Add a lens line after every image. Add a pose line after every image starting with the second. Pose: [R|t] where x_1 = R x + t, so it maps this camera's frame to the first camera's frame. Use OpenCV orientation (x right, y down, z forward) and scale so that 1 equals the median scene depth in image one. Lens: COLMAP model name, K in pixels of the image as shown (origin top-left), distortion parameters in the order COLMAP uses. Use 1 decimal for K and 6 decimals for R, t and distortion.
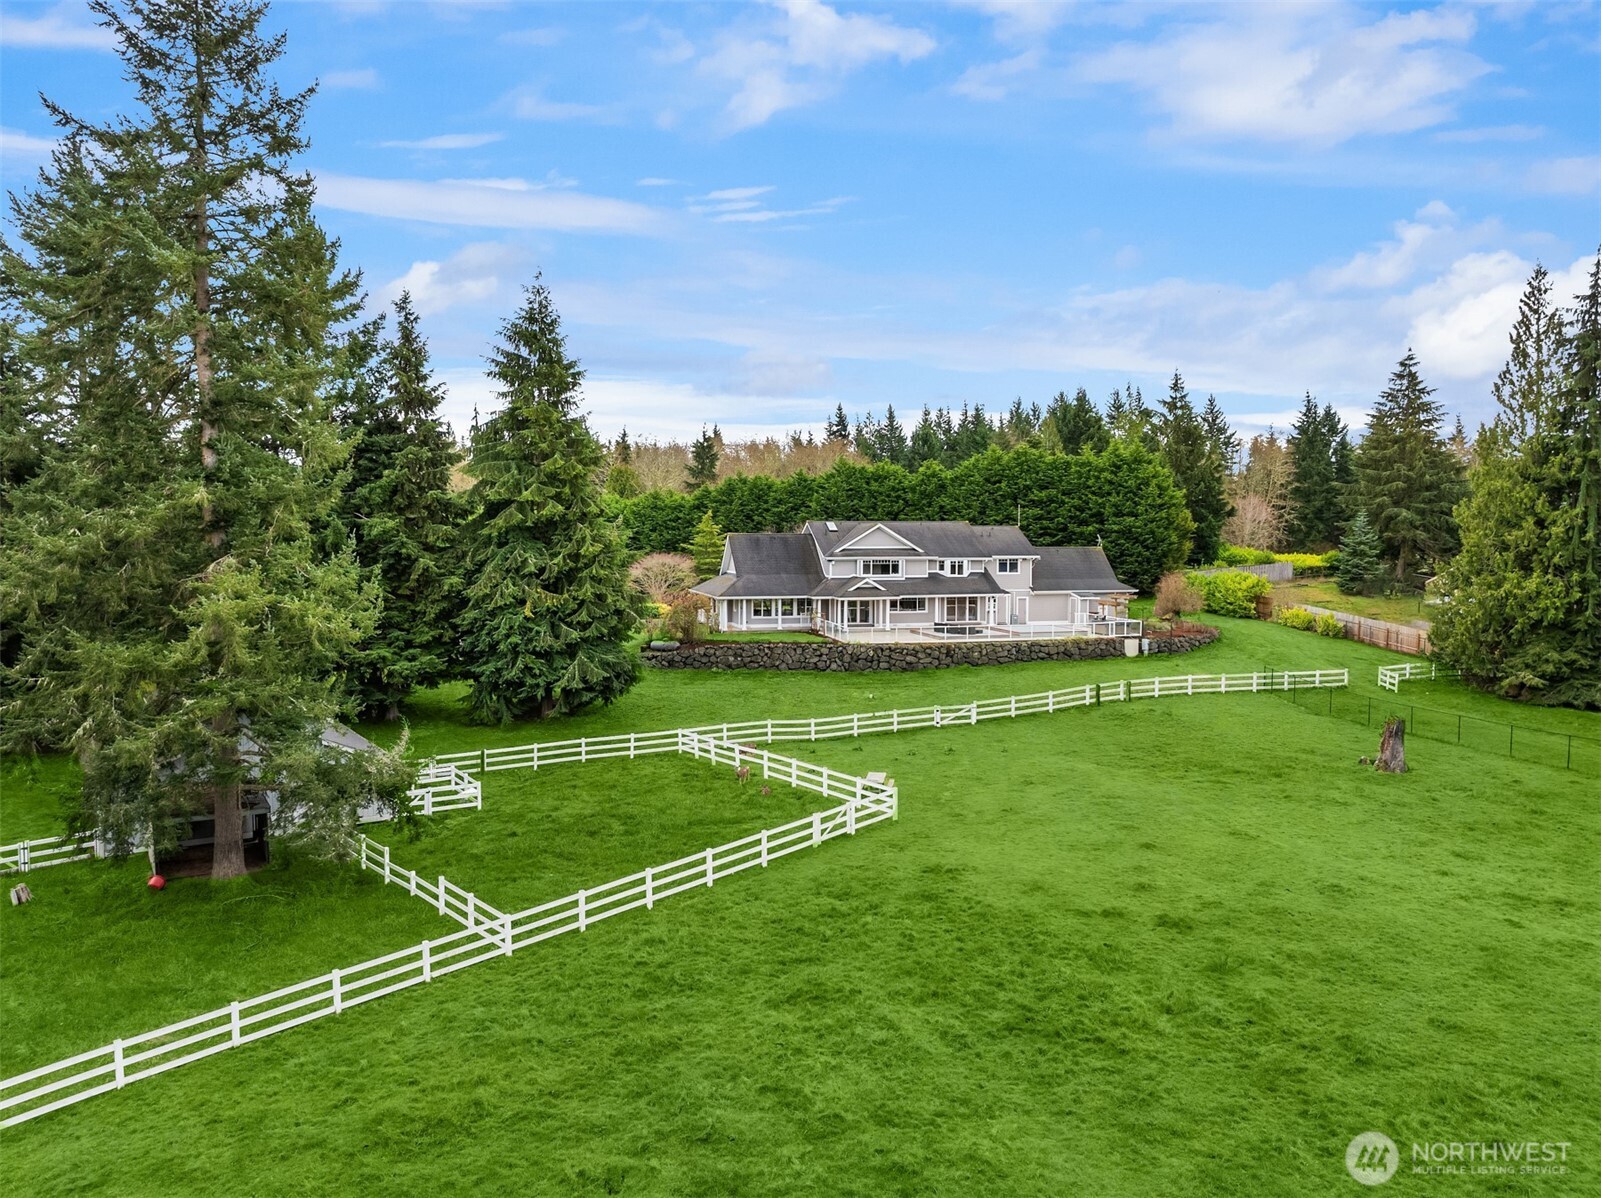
lens RADIAL K [[1123.9, 0, 802.9], [0, 1123.9, 593.5], [0, 0, 1]] dist [-0.032769, -0.002215]
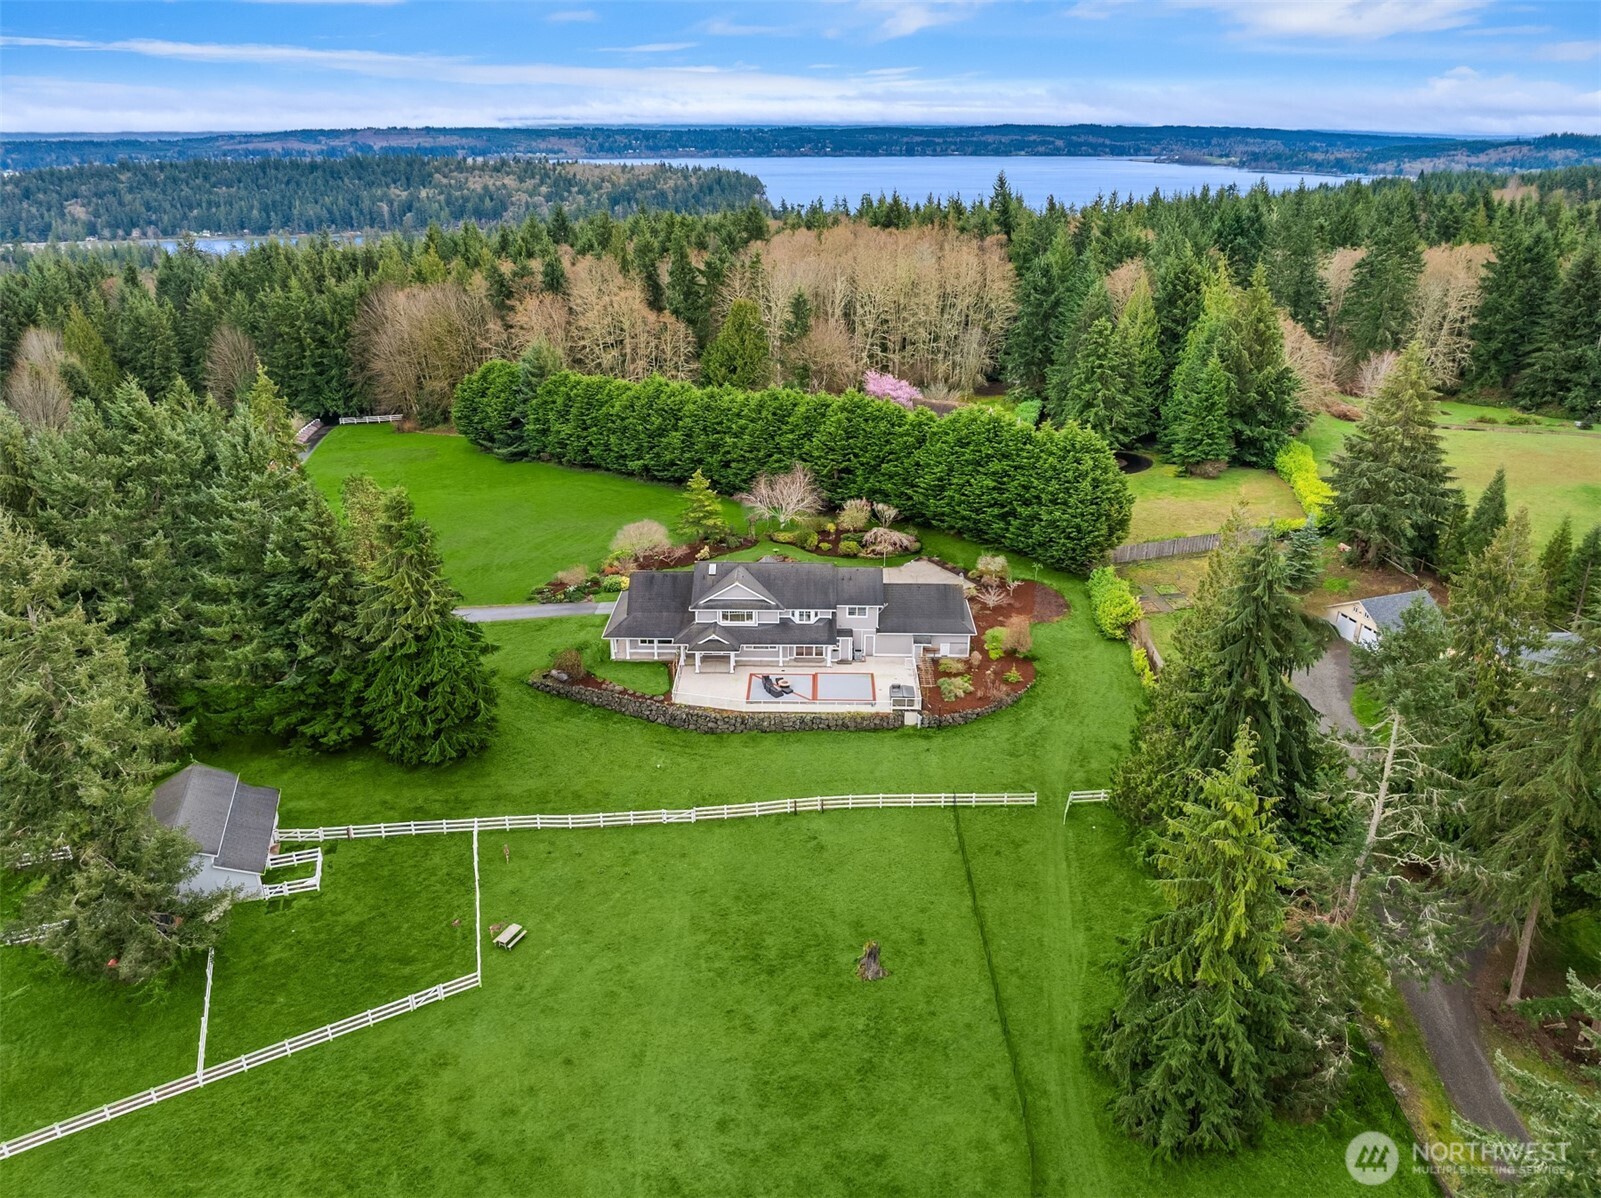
lens RADIAL K [[1123.9, 0, 802.9], [0, 1123.9, 593.5], [0, 0, 1]] dist [-0.032769, -0.002215]
pose [[0.957048, 0.105336, -0.270116, 0.563100], [-0.009717, 0.942796, 0.333228, -0.550593], [0.289766, -0.316291, 0.903325, -0.106659]]
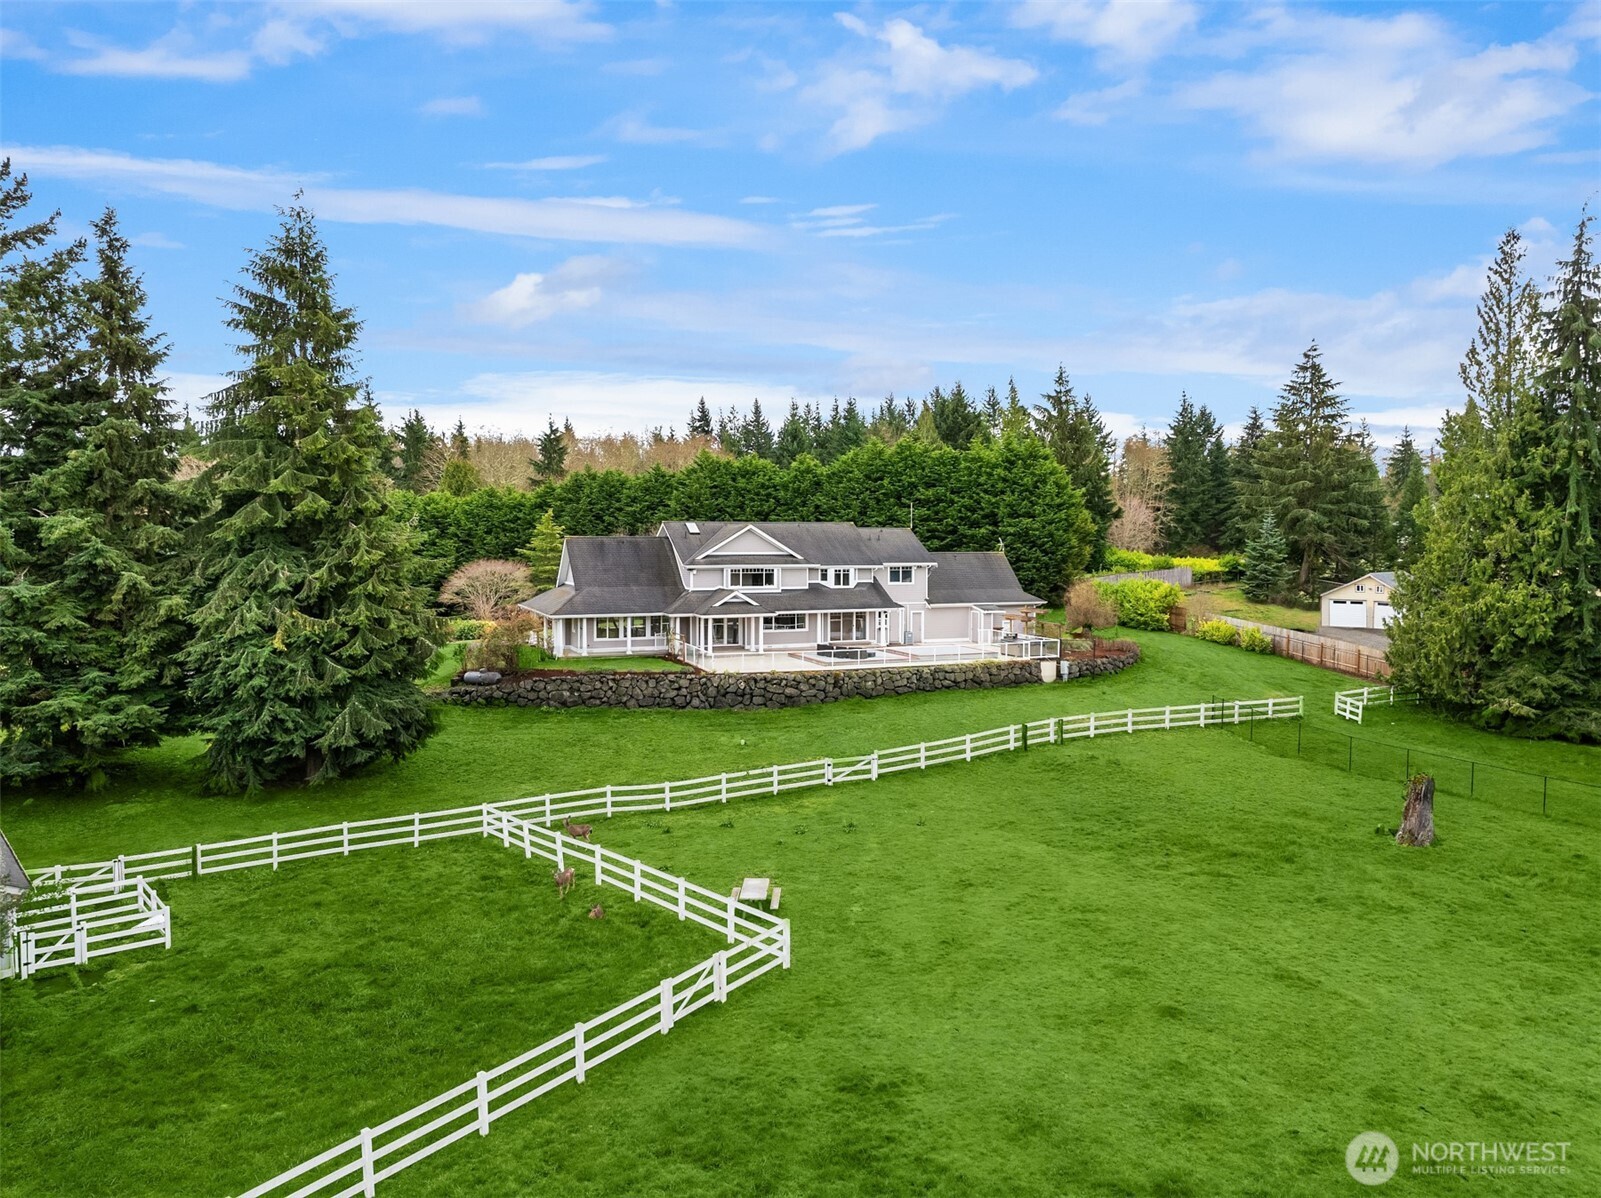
lens RADIAL K [[1123.9, 0, 802.9], [0, 1123.9, 593.5], [0, 0, 1]] dist [-0.032769, -0.002215]
pose [[0.992688, -0.005785, 0.120570, 0.007805], [0.006018, 0.999981, -0.001572, -0.011791], [-0.120559, 0.002286, 0.992704, 0.204901]]
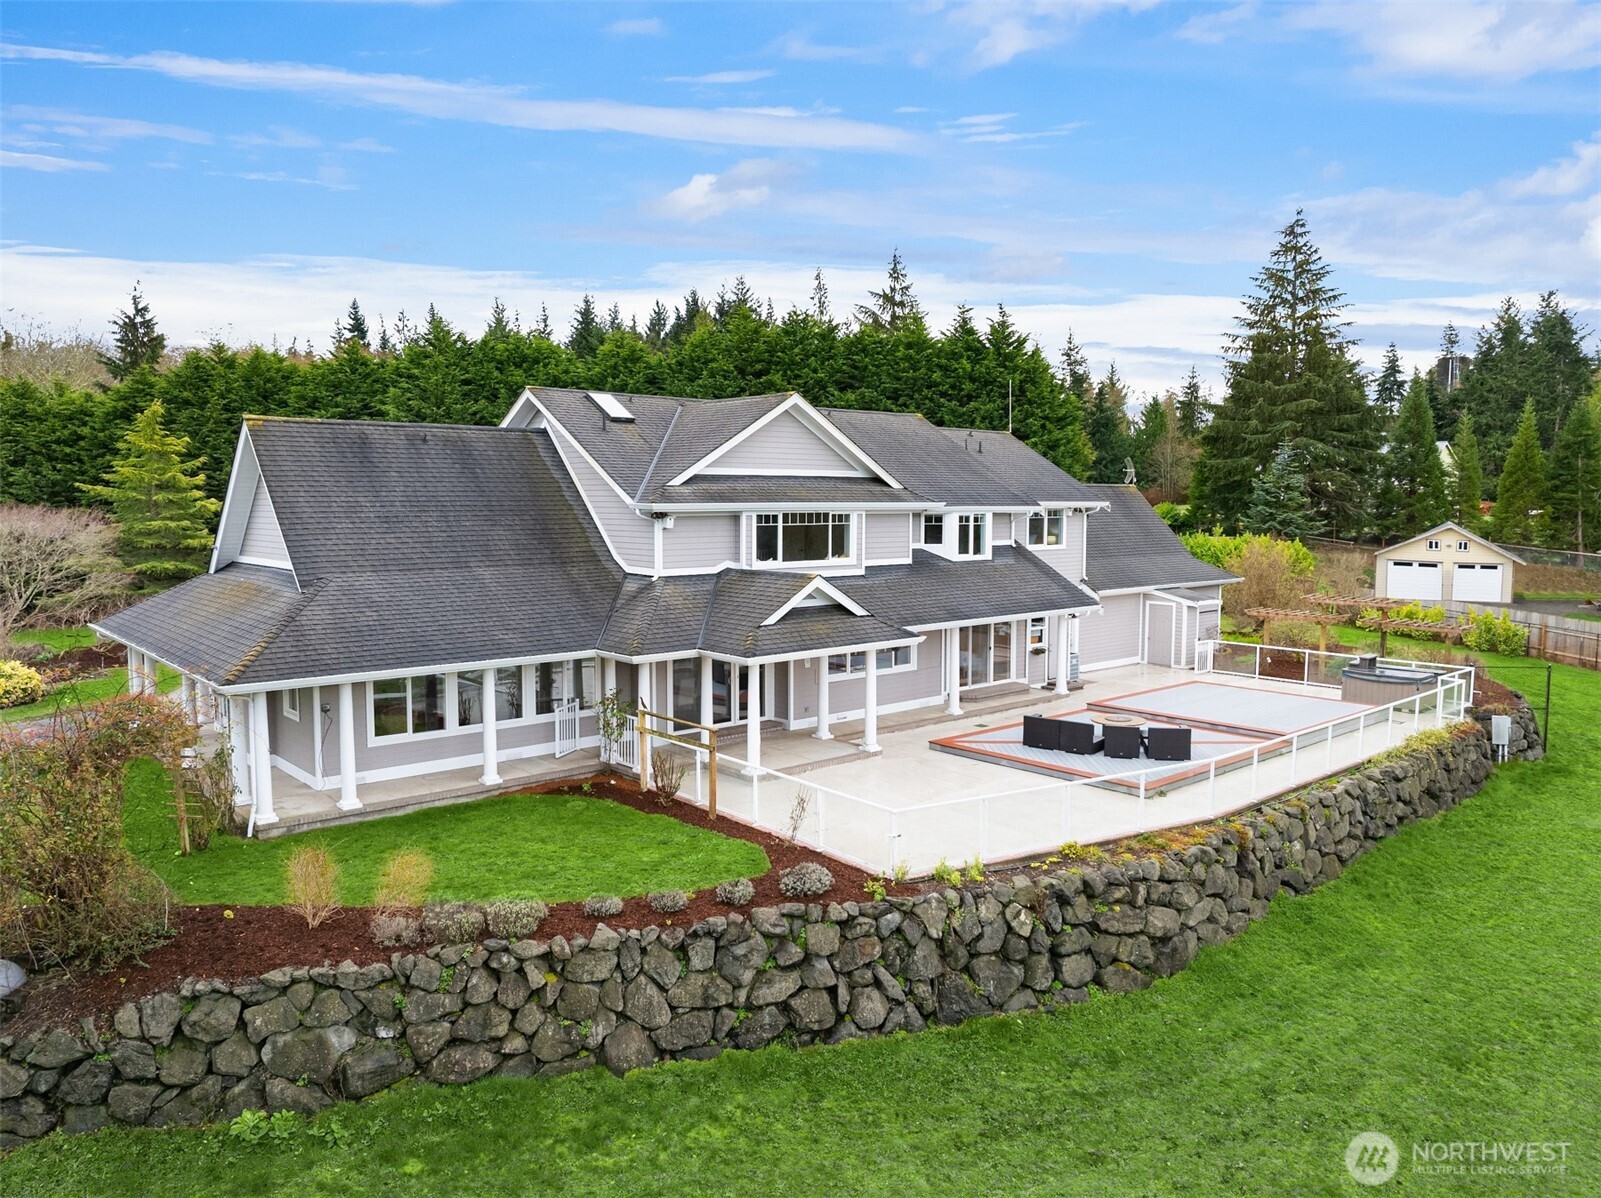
lens RADIAL K [[1123.9, 0, 802.9], [0, 1123.9, 593.5], [0, 0, 1]] dist [-0.032769, -0.002215]
pose [[0.900997, -0.036694, 0.432270, -0.077448], [0.022431, 0.999024, 0.038048, -0.023429], [-0.433245, -0.024585, 0.900941, 0.864857]]
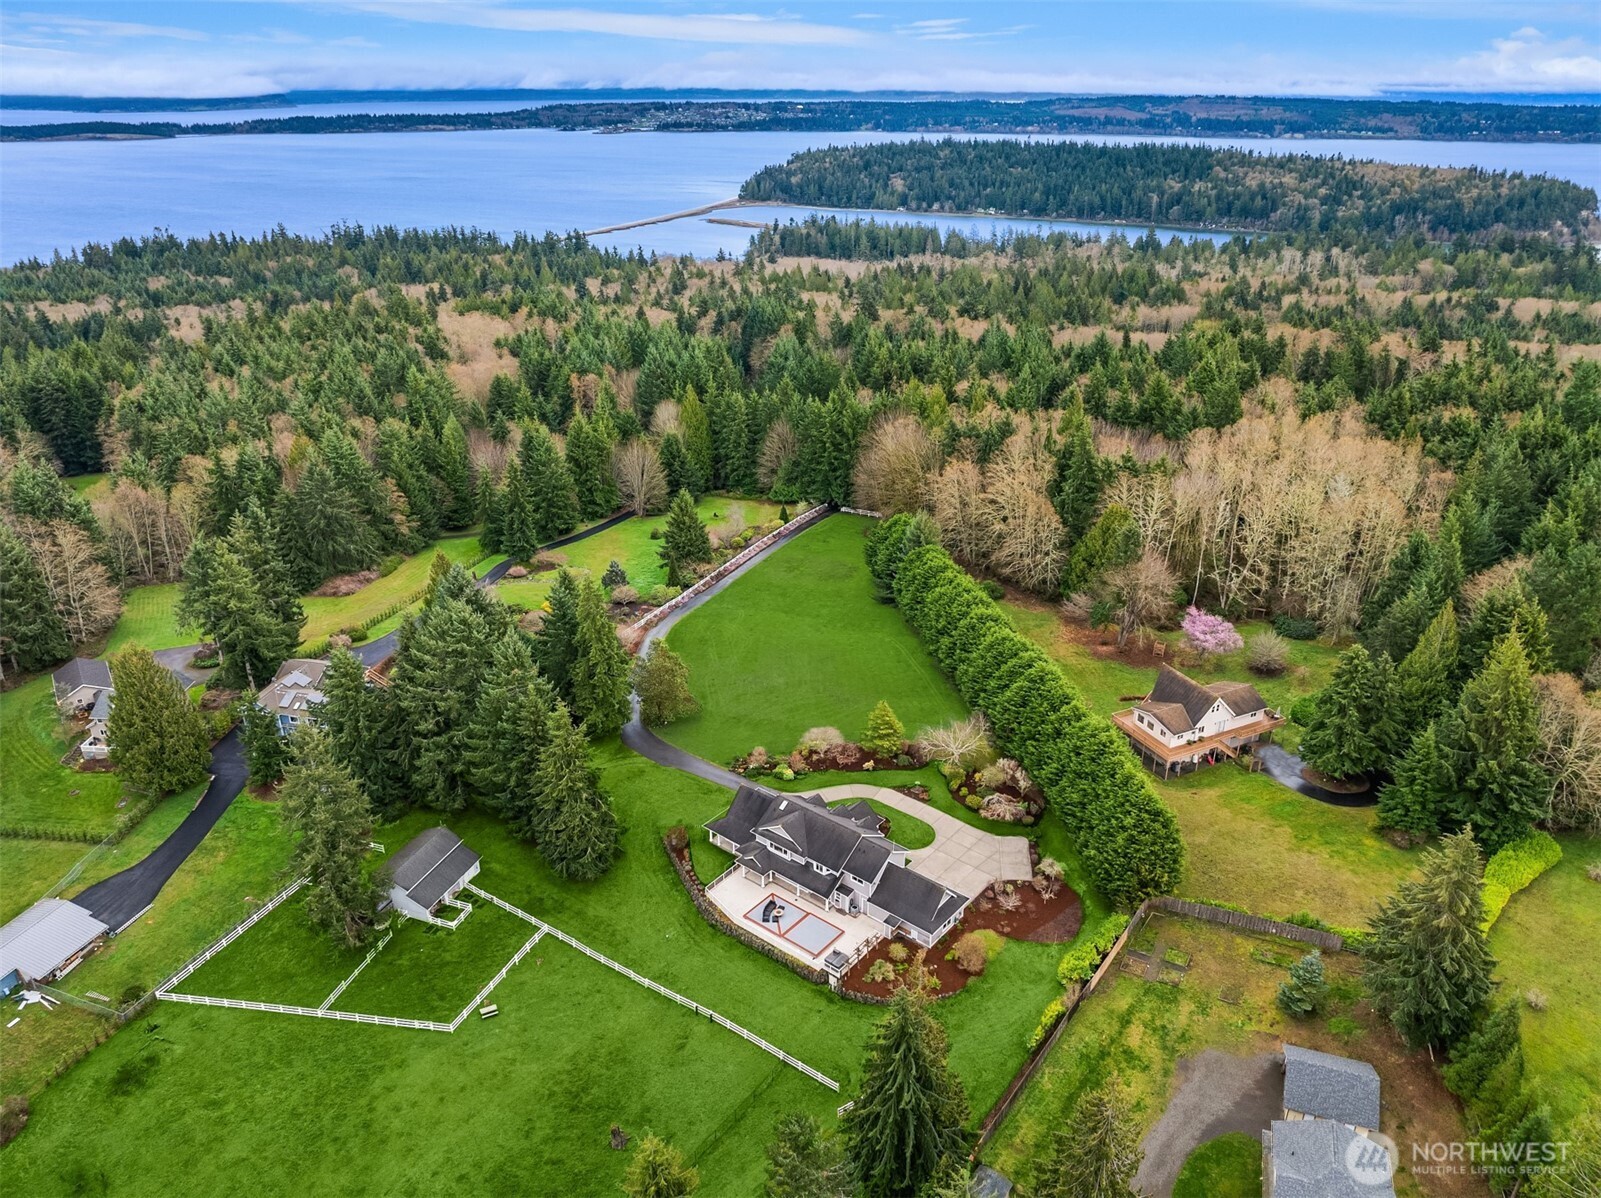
lens RADIAL K [[1123.9, 0, 802.9], [0, 1123.9, 593.5], [0, 0, 1]] dist [-0.032769, -0.002215]
pose [[0.575824, 0.329962, -0.748032, 1.448317], [-0.042942, 0.925885, 0.375358, -1.196650], [0.816445, -0.184018, 0.547316, 0.225451]]
